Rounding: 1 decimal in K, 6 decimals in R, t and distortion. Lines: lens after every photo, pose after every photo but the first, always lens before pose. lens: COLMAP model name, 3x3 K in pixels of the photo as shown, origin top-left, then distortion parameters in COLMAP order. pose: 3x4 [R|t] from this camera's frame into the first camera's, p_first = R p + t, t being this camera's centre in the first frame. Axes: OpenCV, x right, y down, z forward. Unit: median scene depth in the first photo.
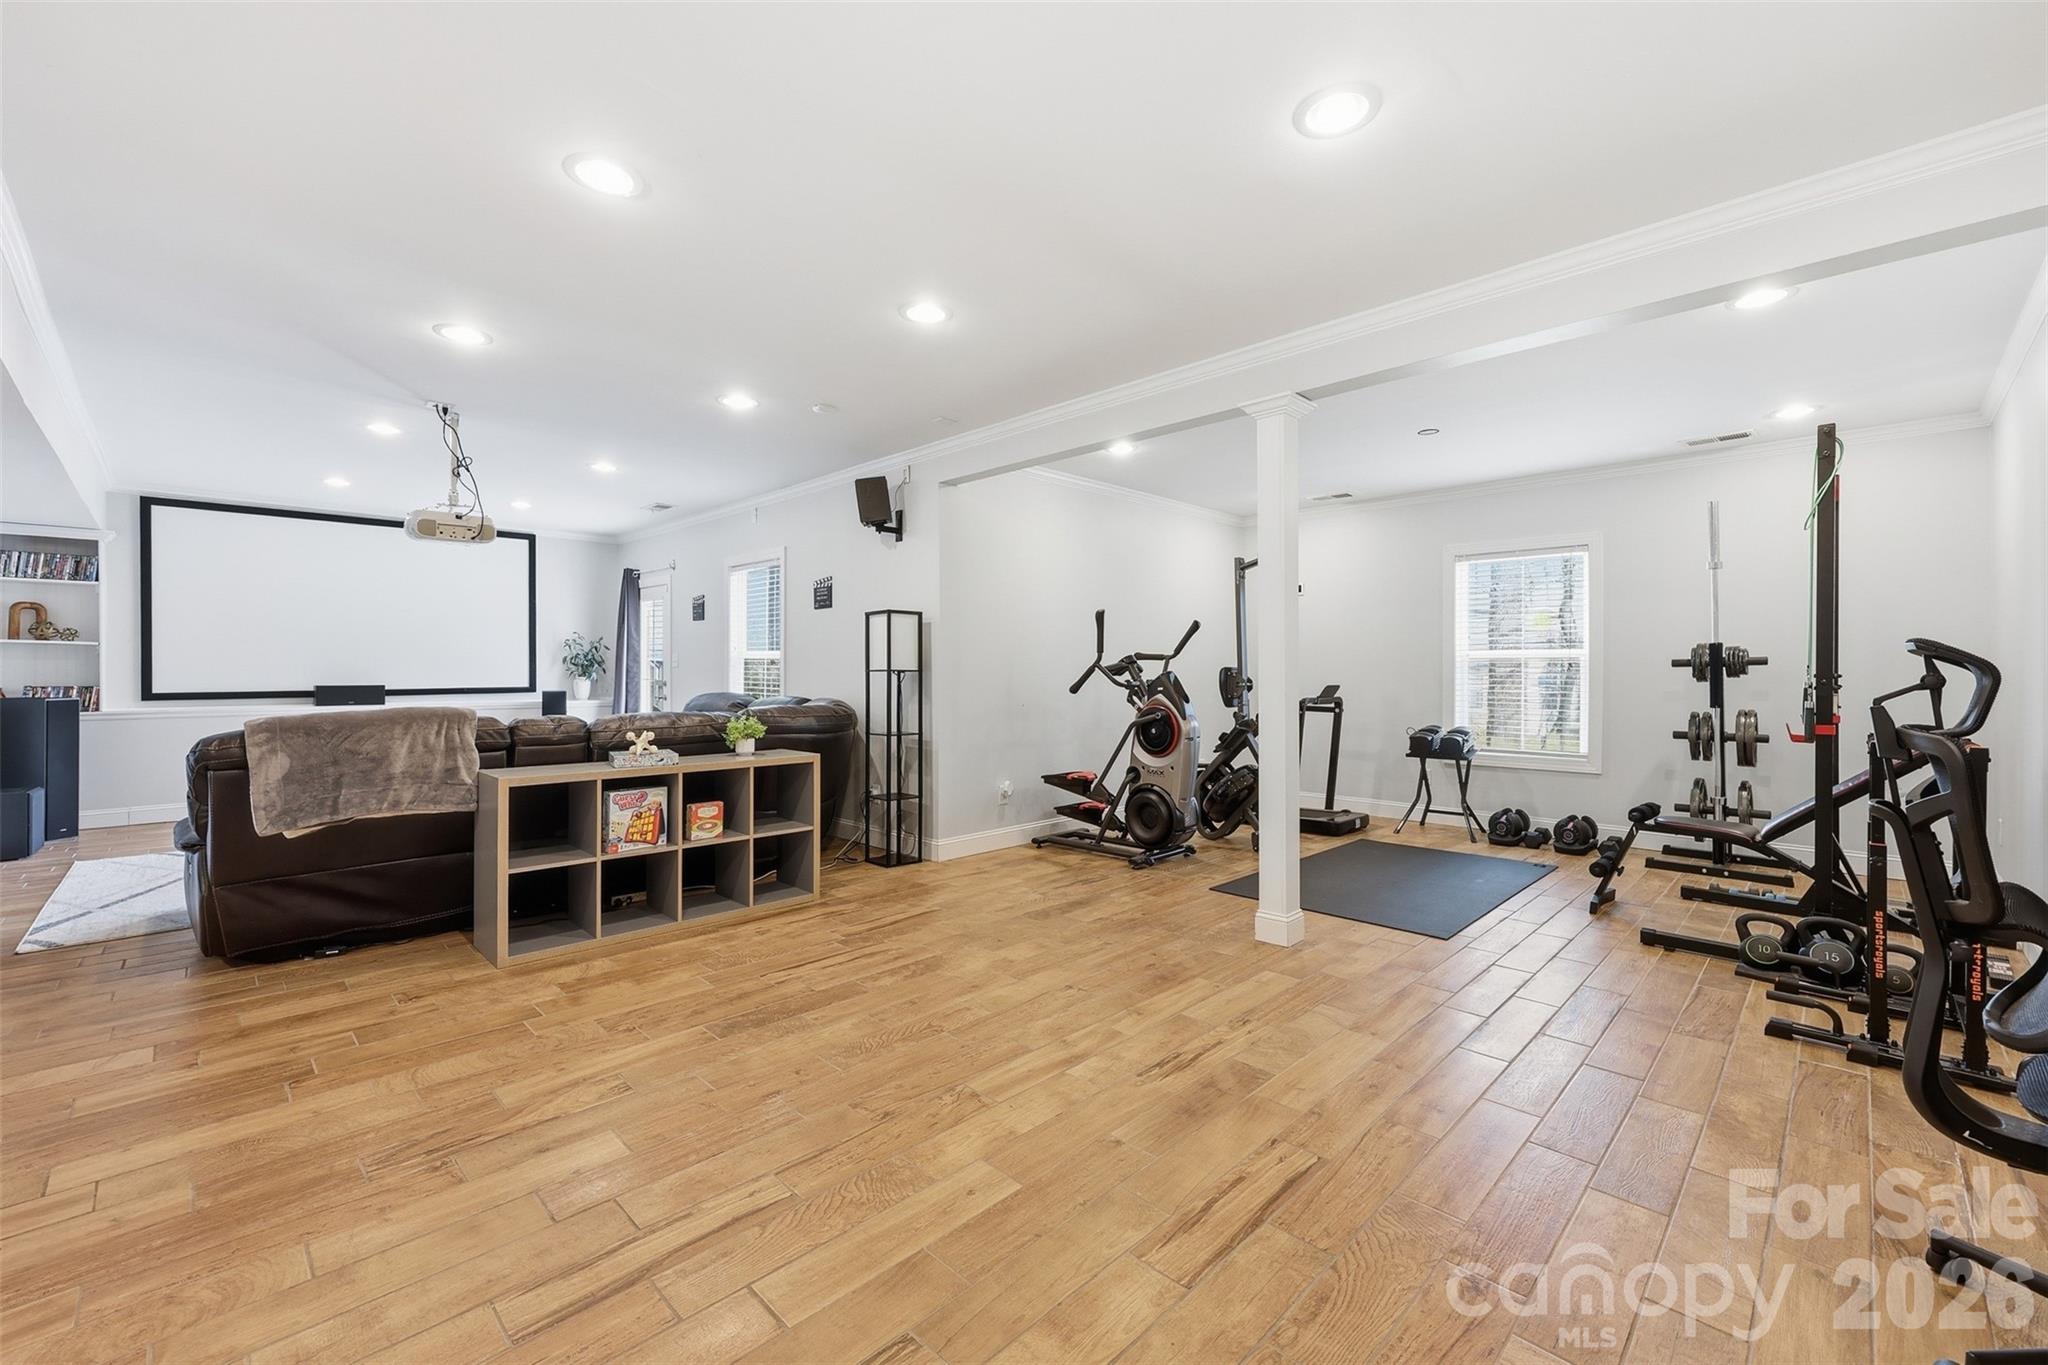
lens RADIAL K [[838.6, 0, 1022.2], [0, 838.6, 675.5], [0, 0, 1]] dist [-0.001862, 0.000053]
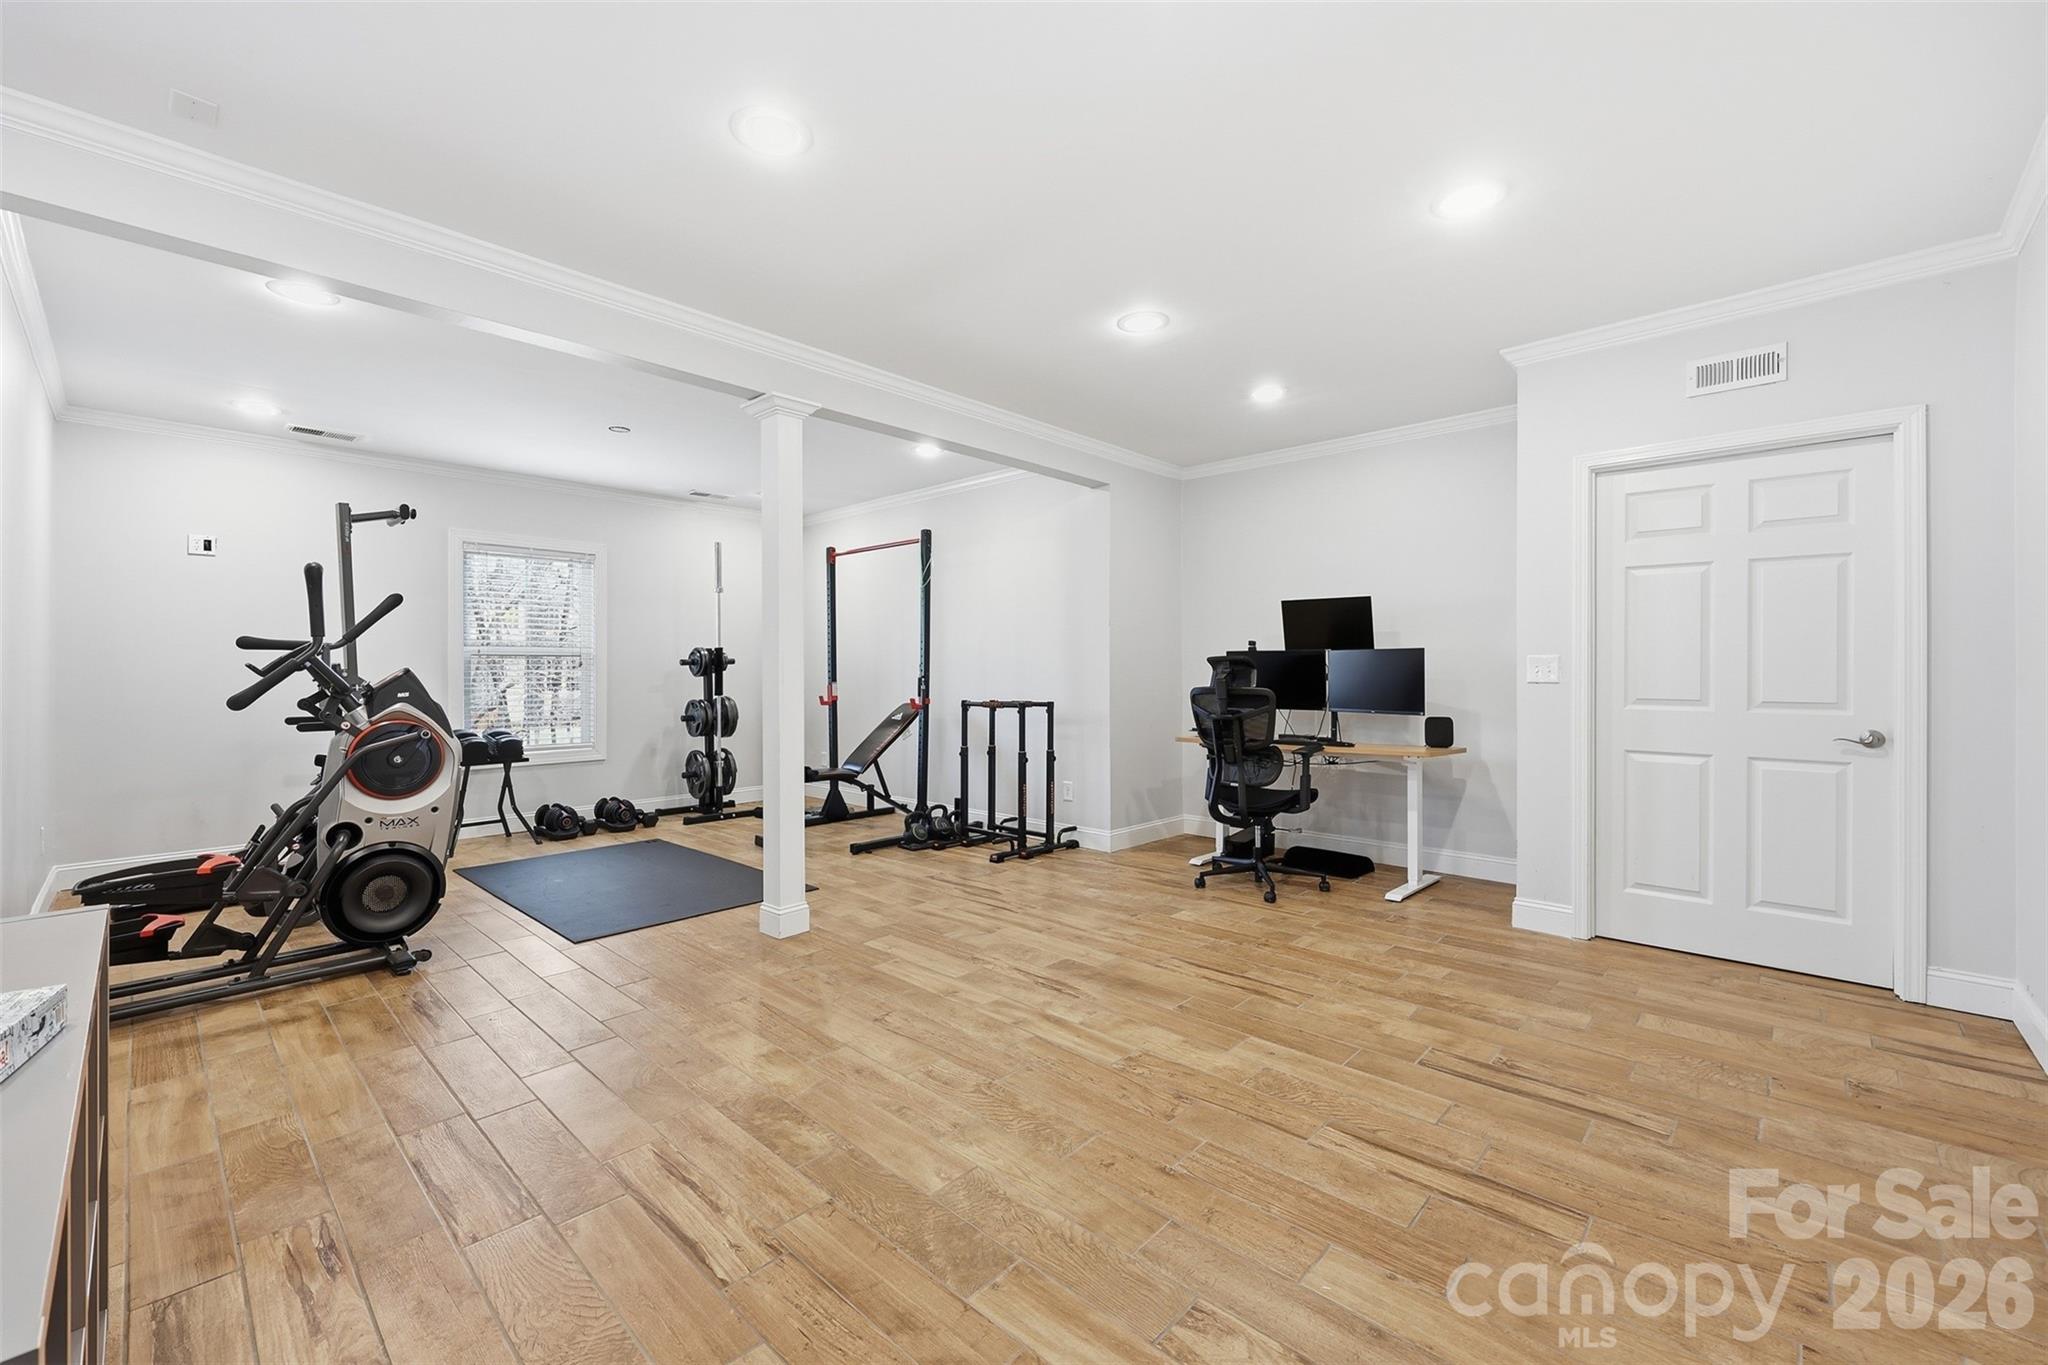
lens RADIAL K [[829.4, 0, 1024.0], [0, 829.4, 682.5], [0, 0, 1]] dist [0.004155, 0.000099]
pose [[-0.035411, -0.016983, 0.999229, -0.724236], [0.003730, 0.999846, 0.017126, -0.005098], [-0.999366, 0.004334, -0.035343, 0.757088]]
